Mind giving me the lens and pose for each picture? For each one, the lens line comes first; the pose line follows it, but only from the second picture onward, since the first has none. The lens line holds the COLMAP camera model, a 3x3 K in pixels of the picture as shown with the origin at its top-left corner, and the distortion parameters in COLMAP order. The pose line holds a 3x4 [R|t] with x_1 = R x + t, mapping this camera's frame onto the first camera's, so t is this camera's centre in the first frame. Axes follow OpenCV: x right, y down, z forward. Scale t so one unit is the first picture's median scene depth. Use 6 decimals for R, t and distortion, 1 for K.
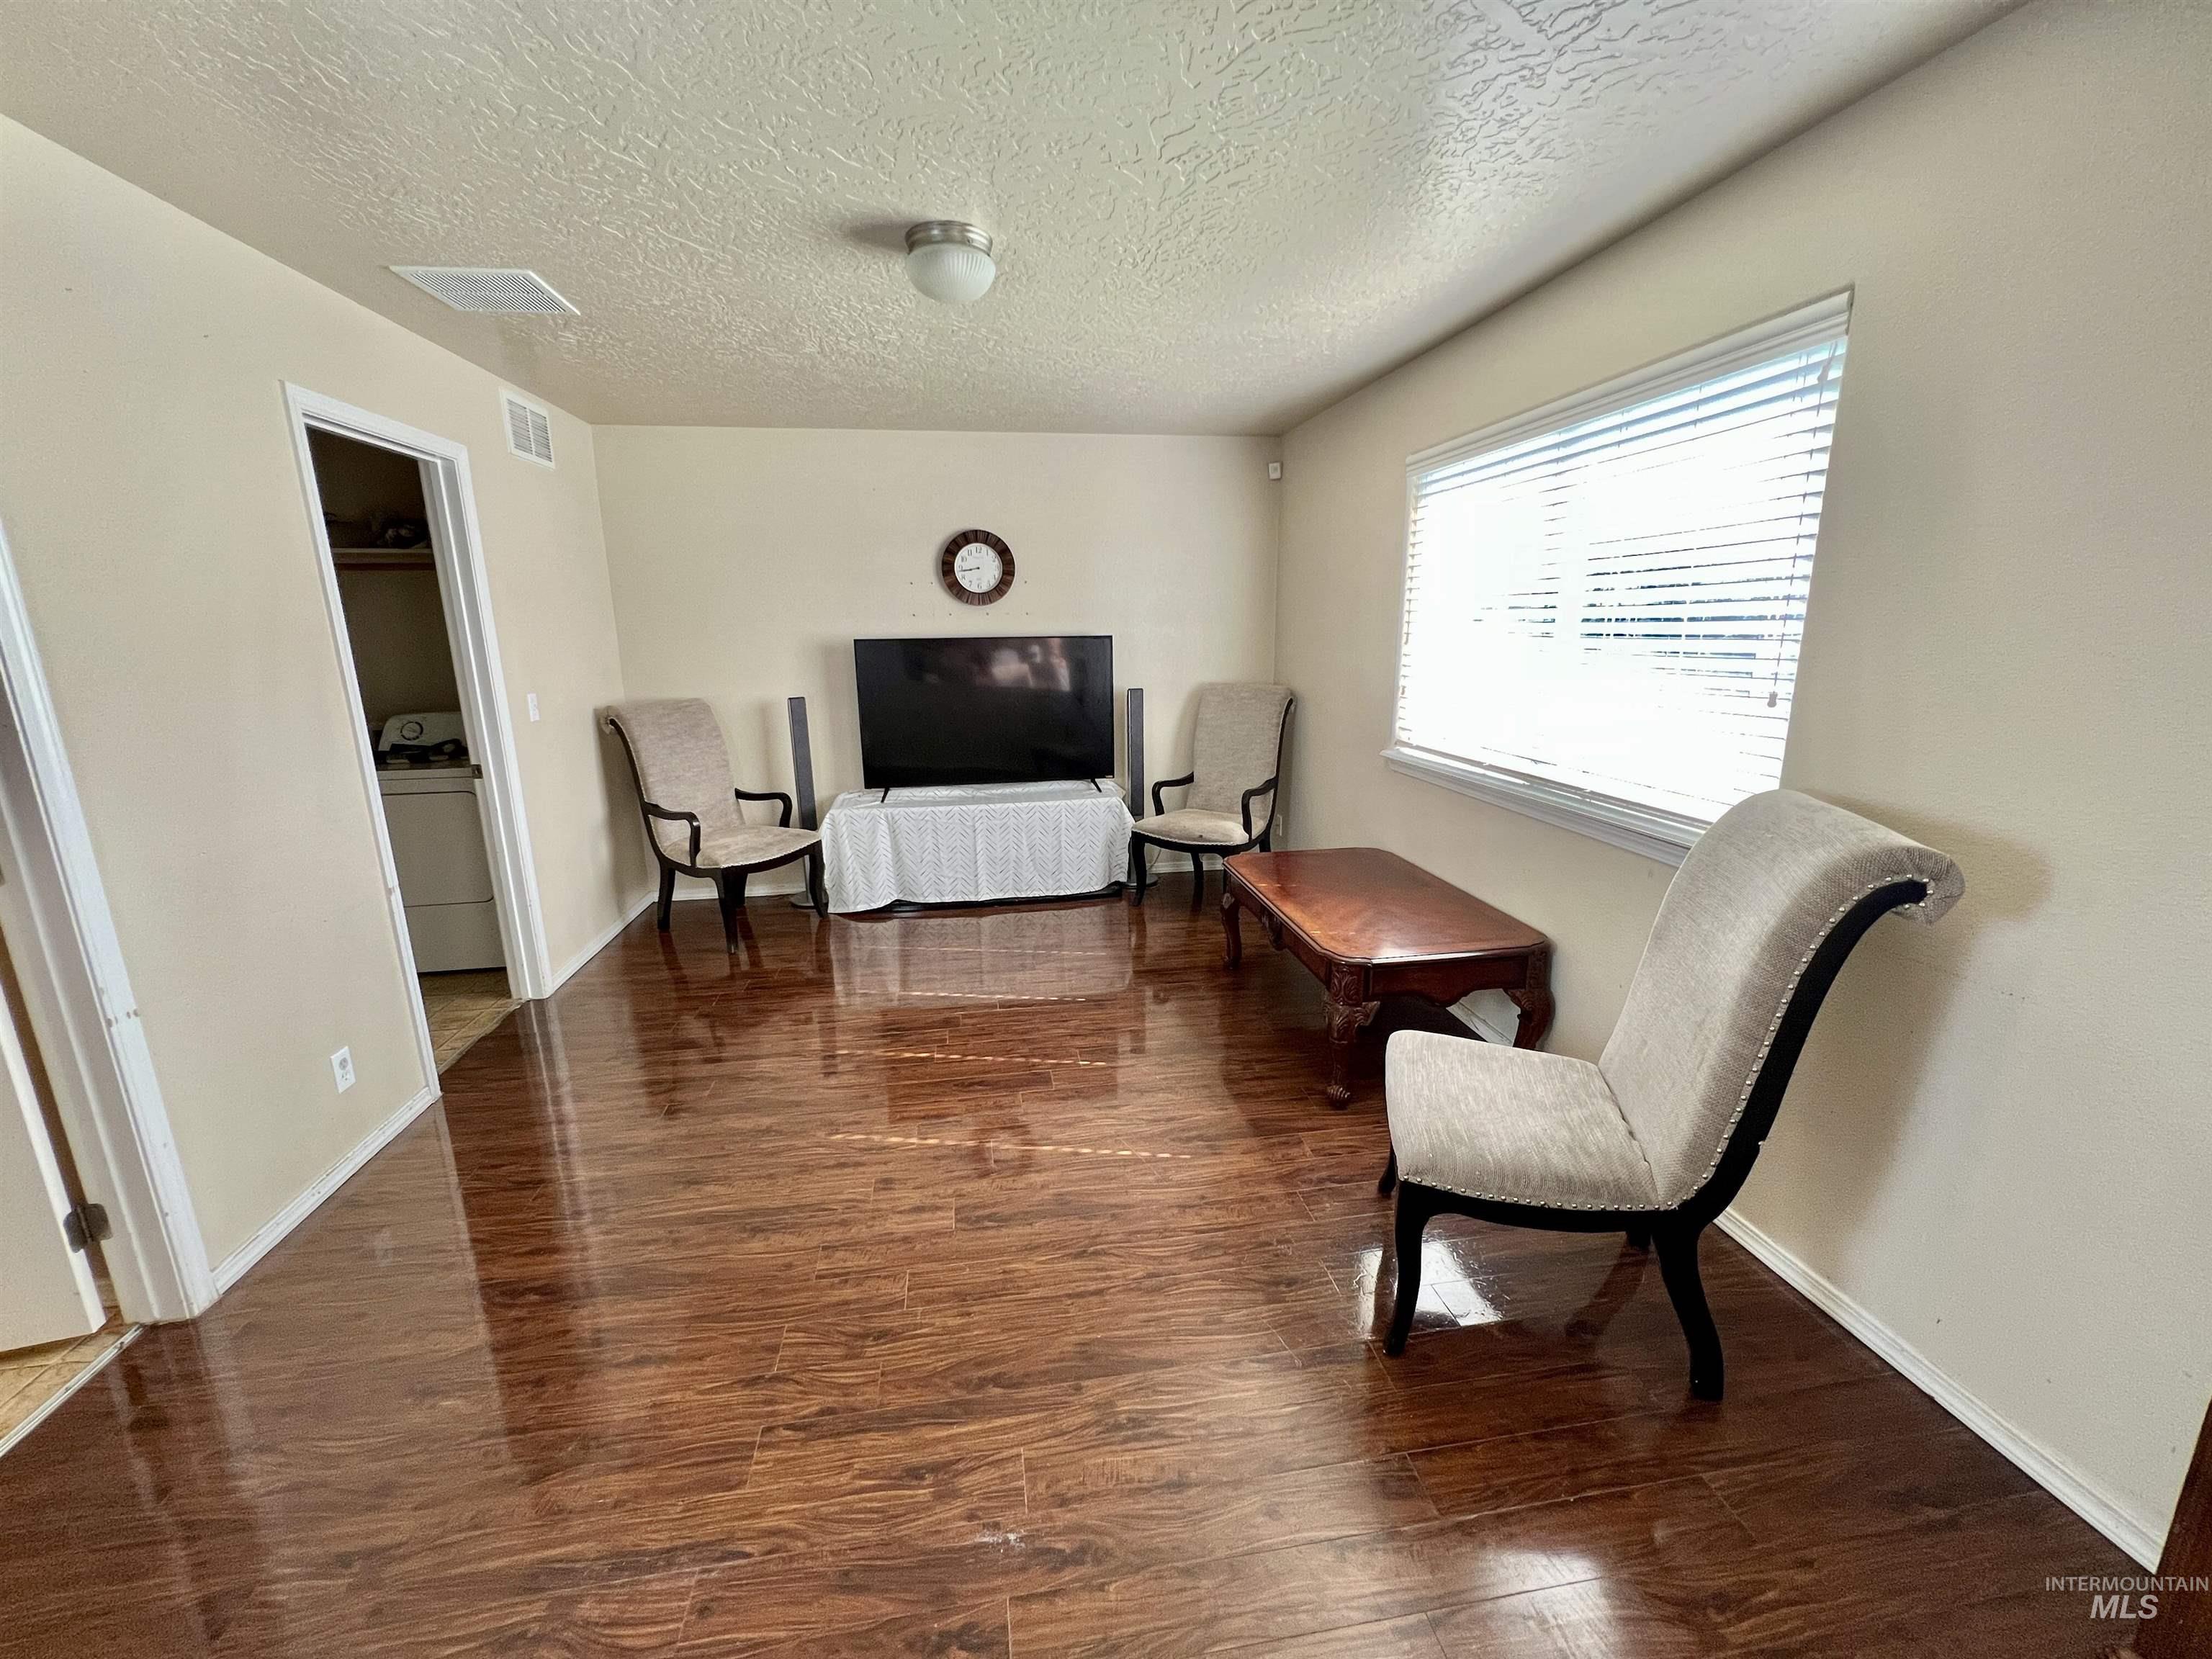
lens RADIAL K [[890.0, 0, 1101.0], [0, 890.0, 823.0], [0, 0, 1]] dist [-0.000659, -0.000618]
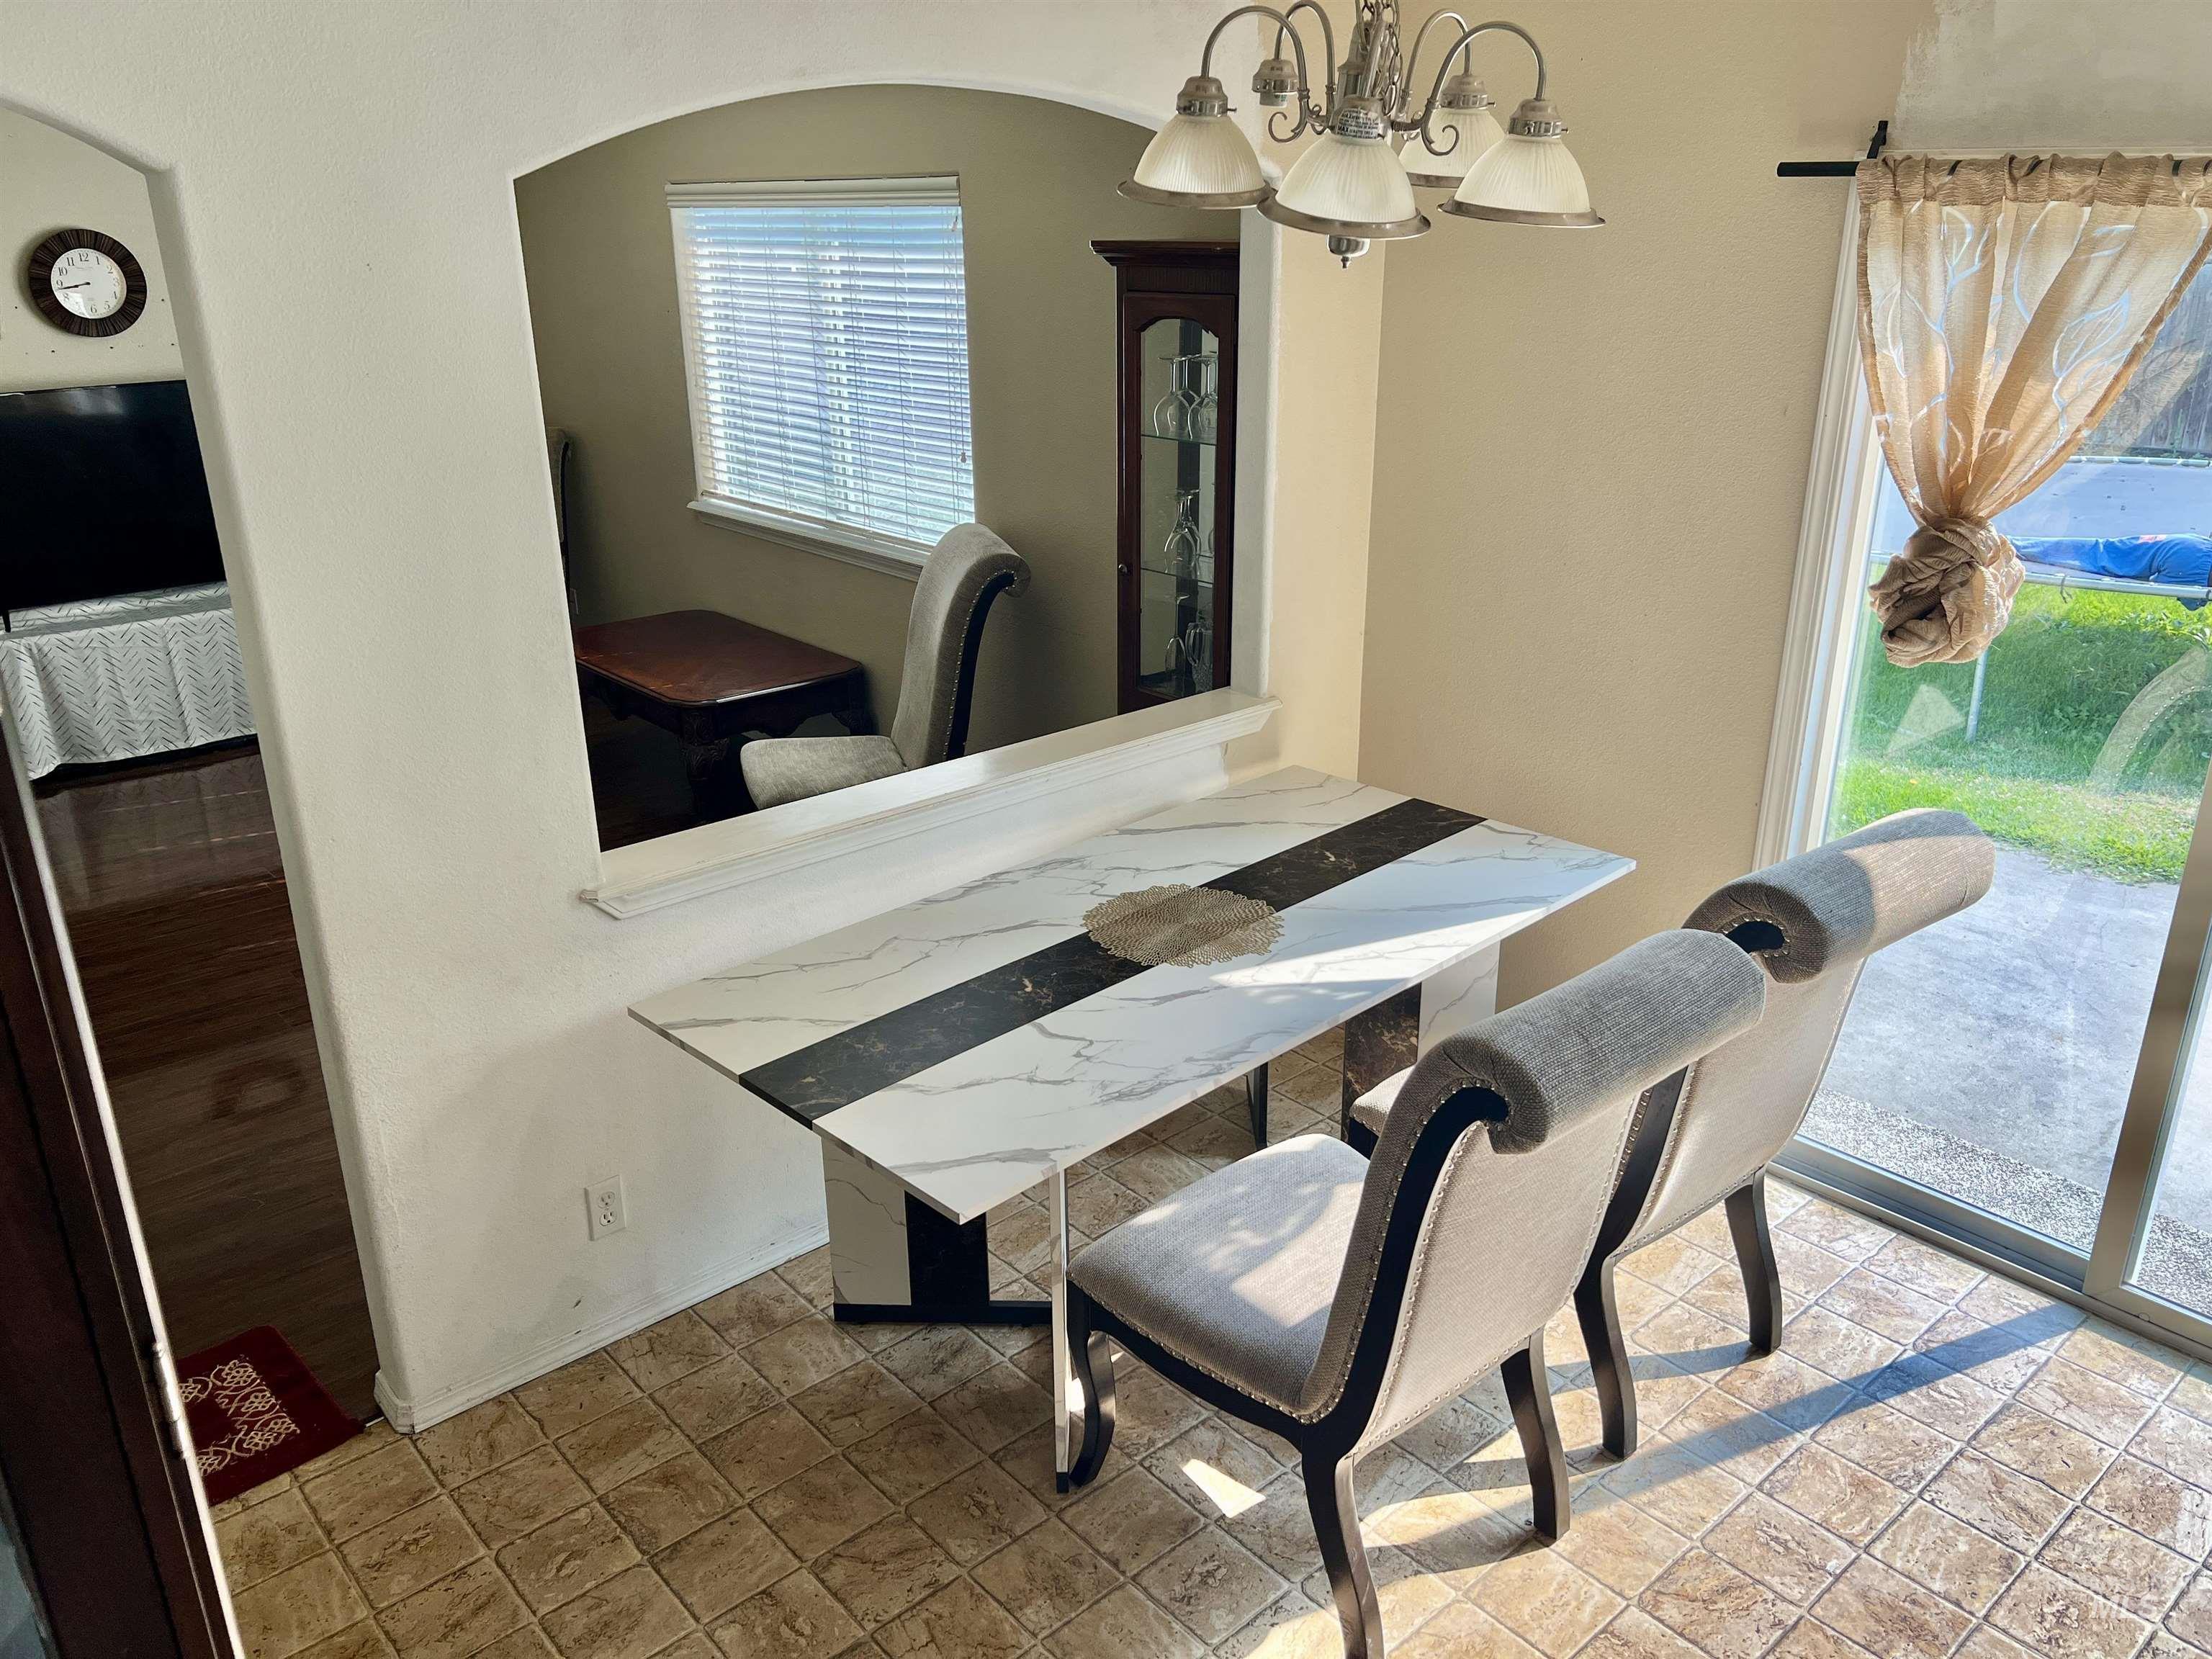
lens RADIAL K [[1668.0, 0, 1099.8], [0, 1668.0, 838.3], [0, 0, 1]] dist [0.038051, -0.046760]
pose [[0.845138, -0.185598, 0.501294, -0.218920], [0.115709, 0.979073, 0.167415, 0.014749], [-0.521875, -0.083484, 0.848927, -0.615339]]
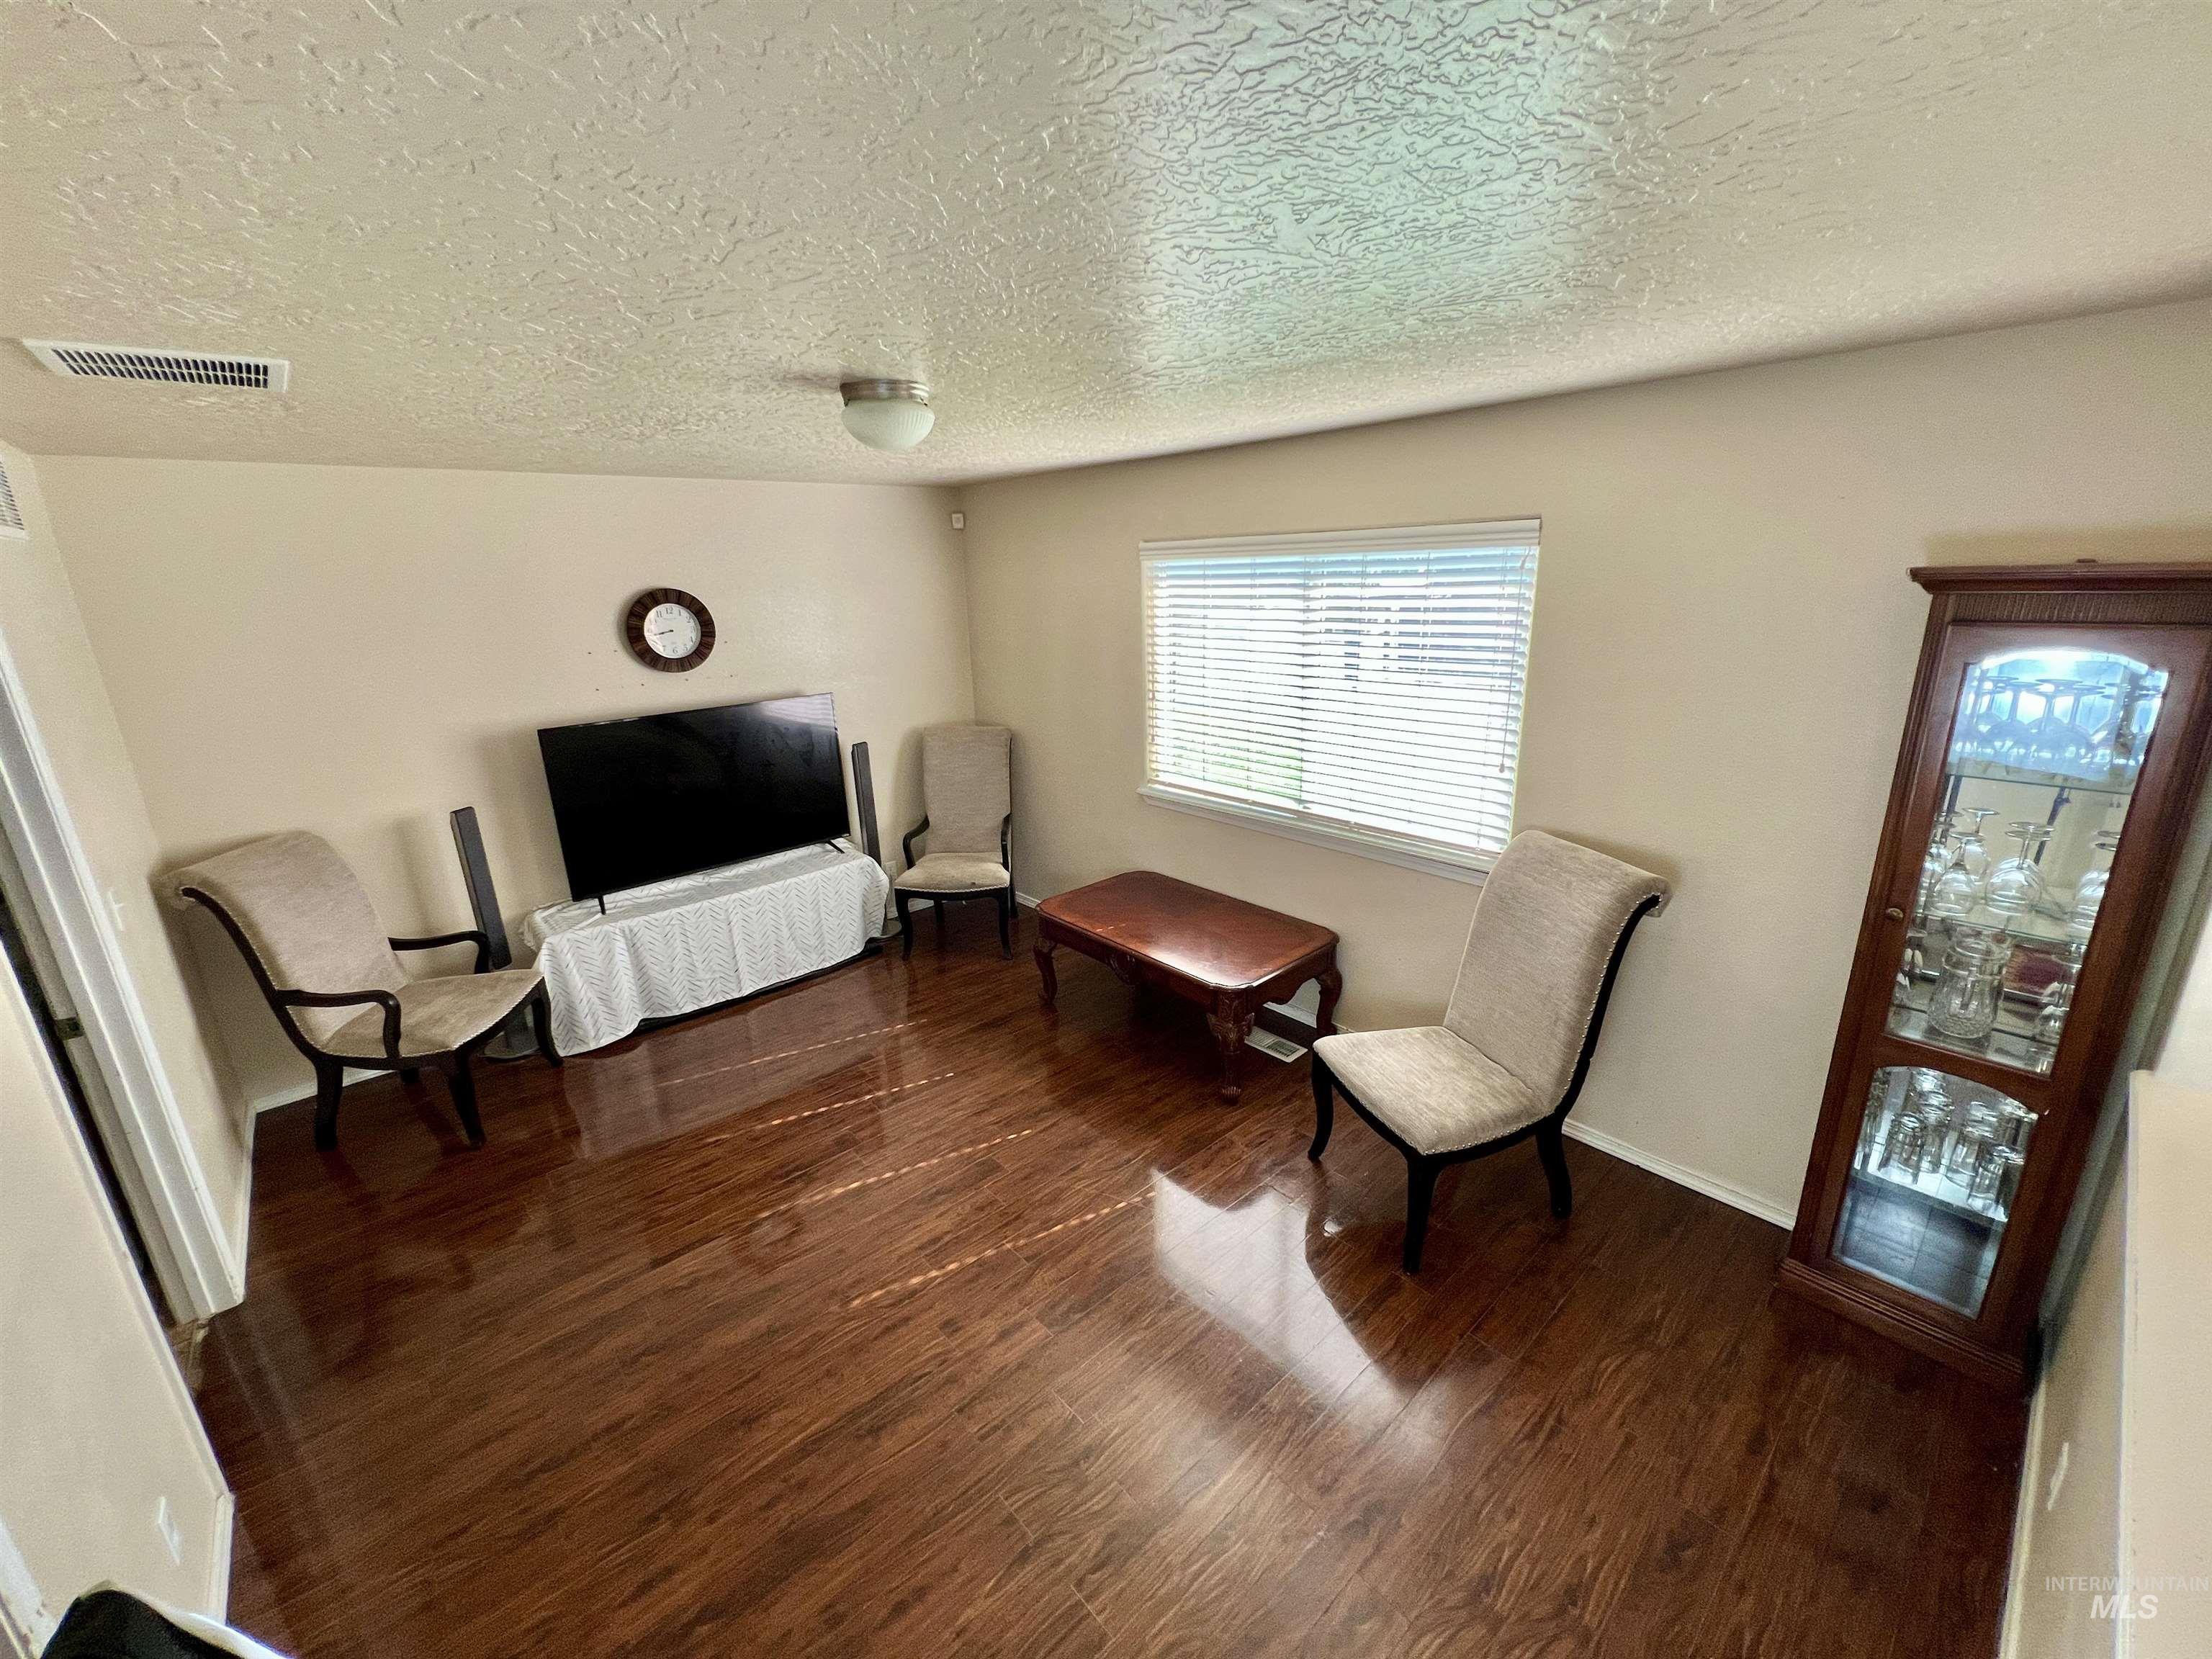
lens RADIAL K [[890.0, 0, 1101.0], [0, 890.0, 823.0], [0, 0, 1]] dist [-0.000659, -0.000618]
pose [[0.839233, -0.163293, 0.518674, -0.281724], [0.138813, 0.986578, 0.085997, -0.119867], [-0.525755, -0.000173, 0.850636, 0.022604]]
